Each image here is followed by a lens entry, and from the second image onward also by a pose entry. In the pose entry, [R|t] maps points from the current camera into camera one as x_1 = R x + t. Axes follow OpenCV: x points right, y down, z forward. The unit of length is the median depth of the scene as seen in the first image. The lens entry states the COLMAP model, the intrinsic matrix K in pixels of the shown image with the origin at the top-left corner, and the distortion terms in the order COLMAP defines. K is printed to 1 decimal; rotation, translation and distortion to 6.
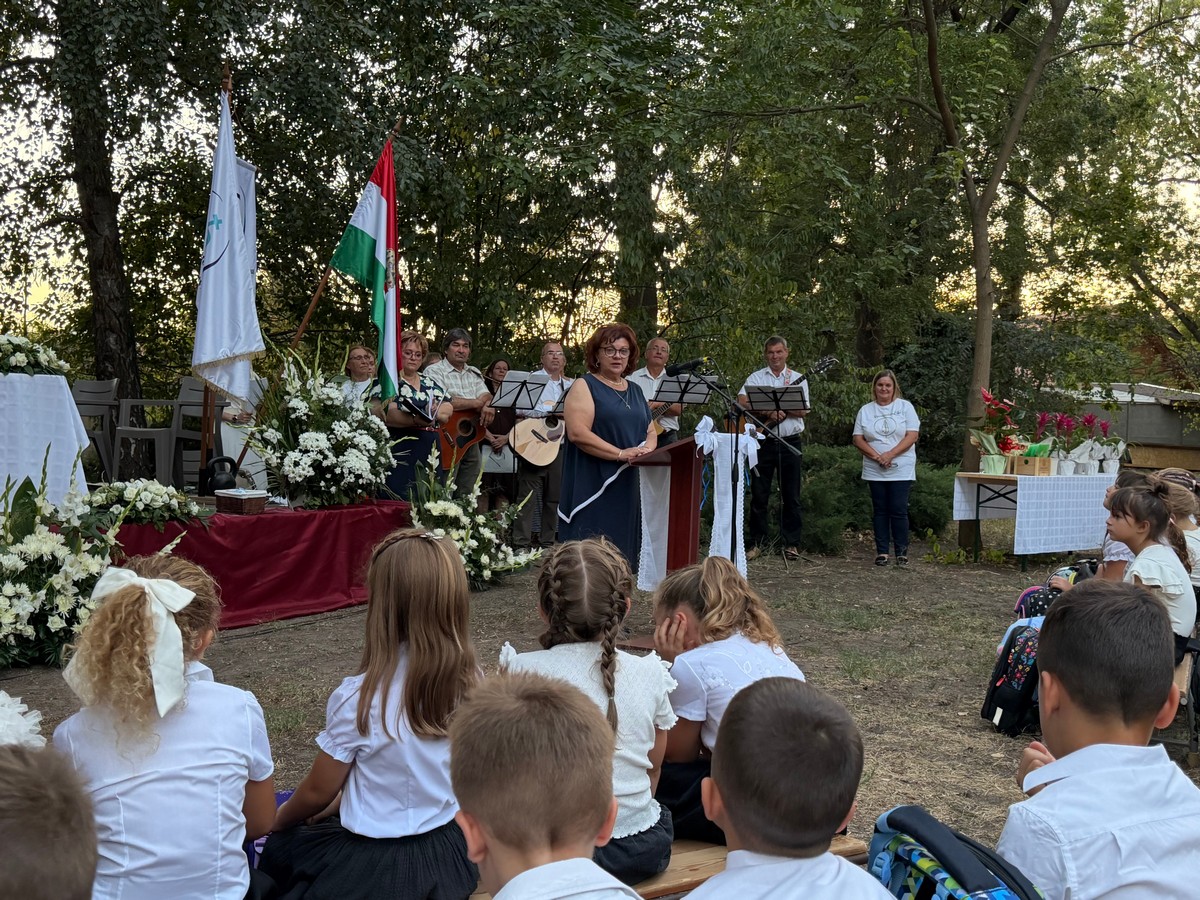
lens RADIAL K [[1350.4, 0, 611.2], [0, 1350.4, 449.5], [0, 0, 1]] dist [0.195497, -0.462649]
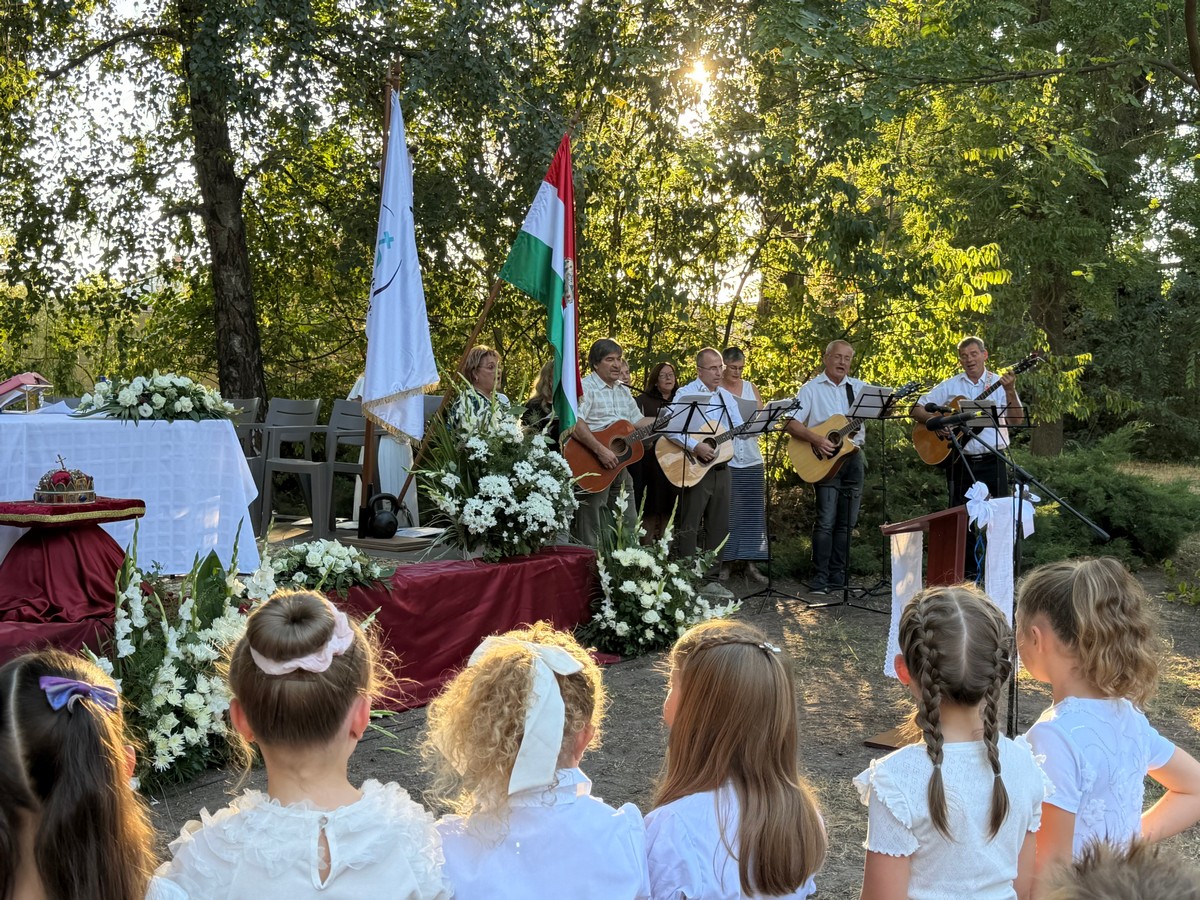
lens RADIAL K [[1496.3, 0, 599.6], [0, 1496.3, 469.7], [0, 0, 1]] dist [0.179199, -0.374565]
pose [[0.997361, 0.002300, -0.072568, -0.064750], [0.000768, 0.999108, 0.042220, -0.047099], [0.072600, -0.042165, 0.996469, 0.026473]]
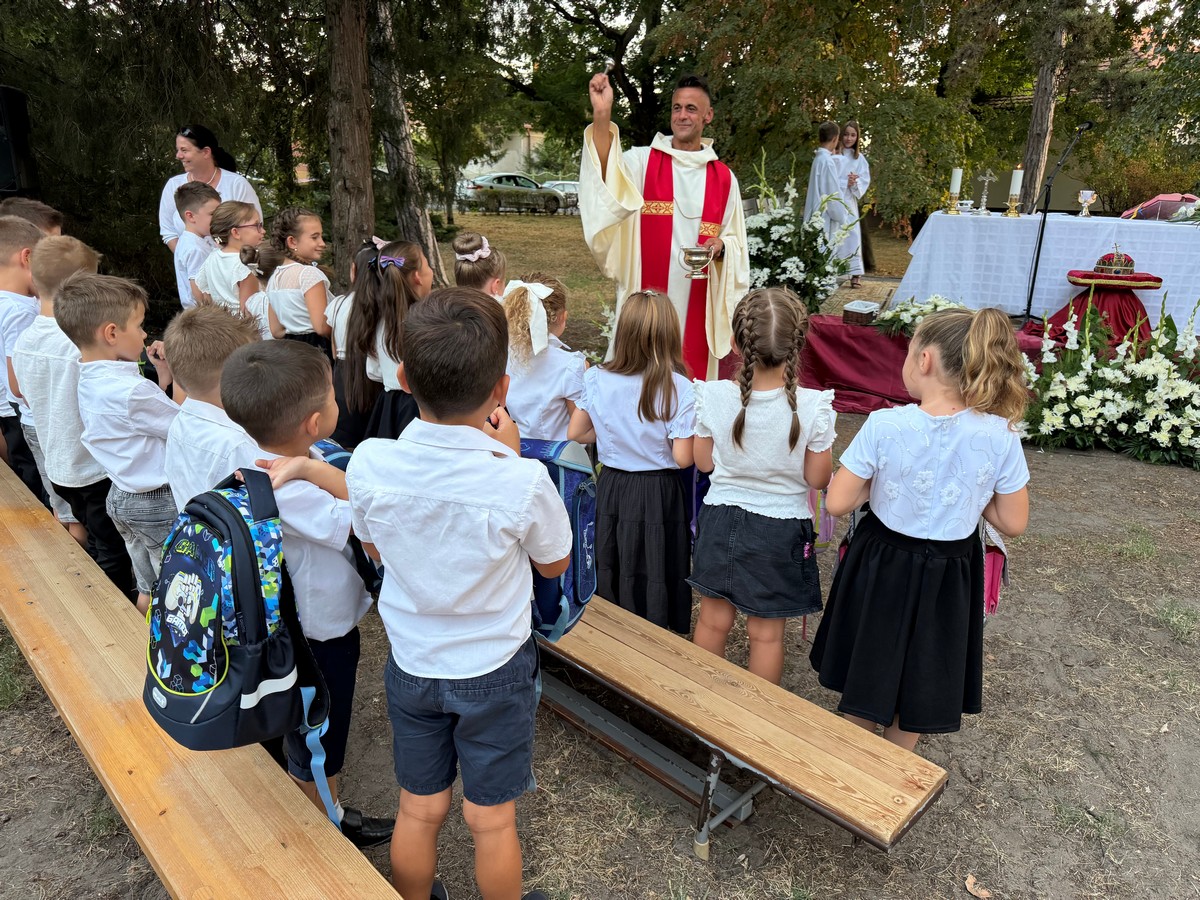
lens RADIAL K [[848.3, 0, 602.6], [0, 848.3, 454.0], [0, 0, 1]] dist [0.050552, -0.064498]
pose [[0.179546, 0.281745, -0.942541, 0.181999], [-0.048885, 0.959482, 0.277497, -0.033665], [0.982534, -0.003747, 0.186044, 0.201505]]
